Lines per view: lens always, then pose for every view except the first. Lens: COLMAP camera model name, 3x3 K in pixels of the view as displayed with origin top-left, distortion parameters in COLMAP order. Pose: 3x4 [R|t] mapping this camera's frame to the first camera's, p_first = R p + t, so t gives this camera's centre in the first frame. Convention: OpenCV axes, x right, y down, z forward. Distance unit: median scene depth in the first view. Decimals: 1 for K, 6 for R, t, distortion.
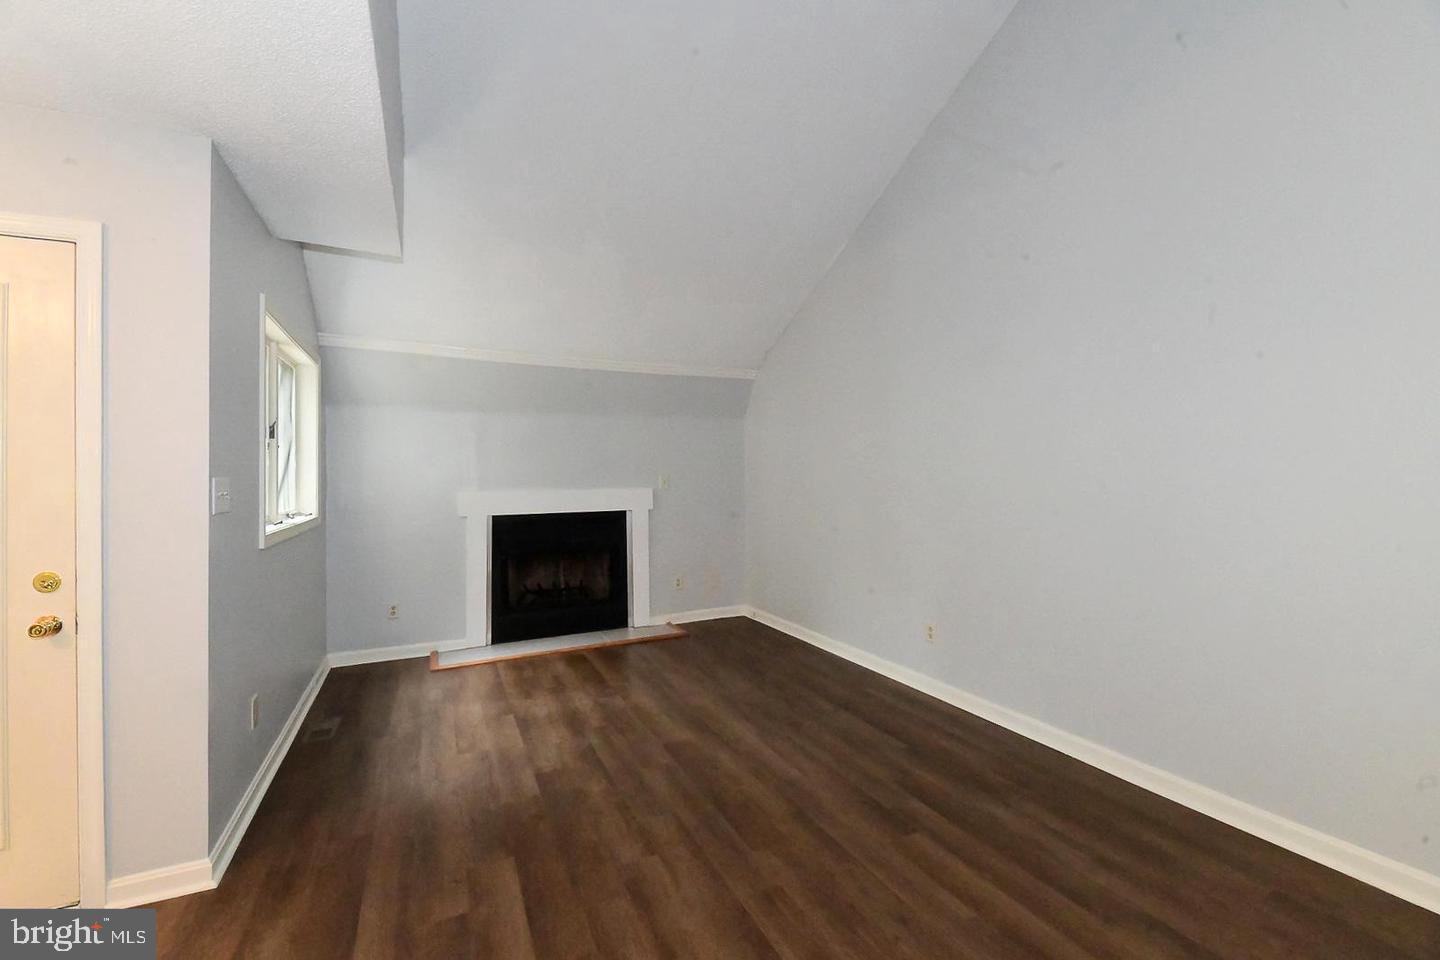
lens RADIAL K [[593.7, 0, 720.1], [0, 593.7, 467.8], [0, 0, 1]] dist [-0.003749, -0.000364]
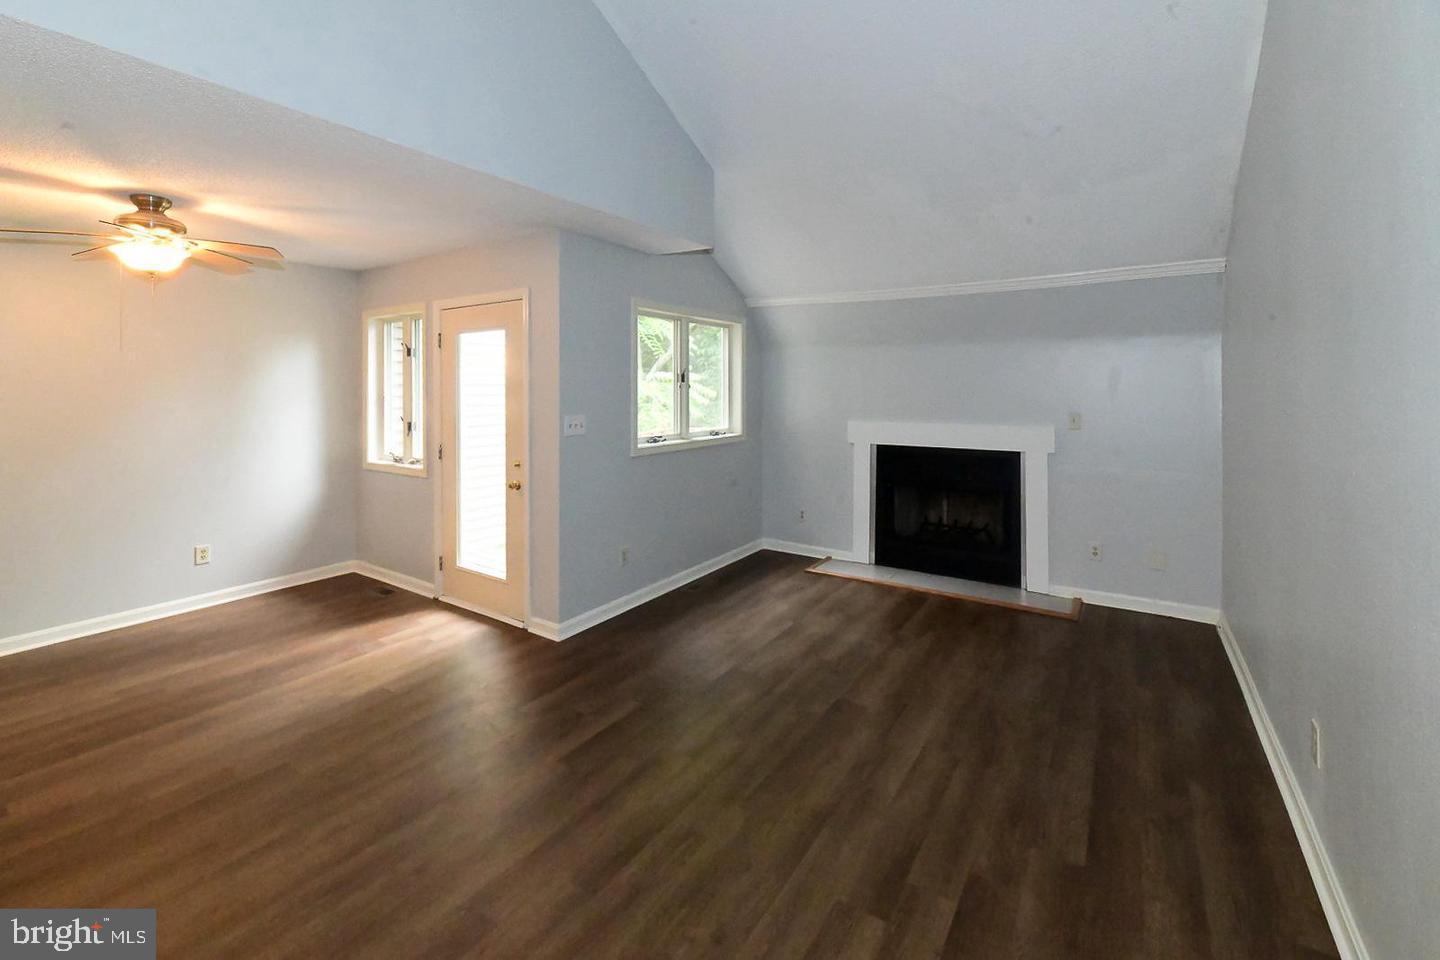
lens RADIAL K [[616.9, 0, 717.7], [0, 616.9, 390.1], [0, 0, 1]] dist [0.001574, 0.000404]
pose [[0.502026, 0.015541, -0.864713, 0.605758], [0.008171, 0.999709, 0.022711, -0.062871], [0.864814, -0.018467, 0.501752, 0.283441]]
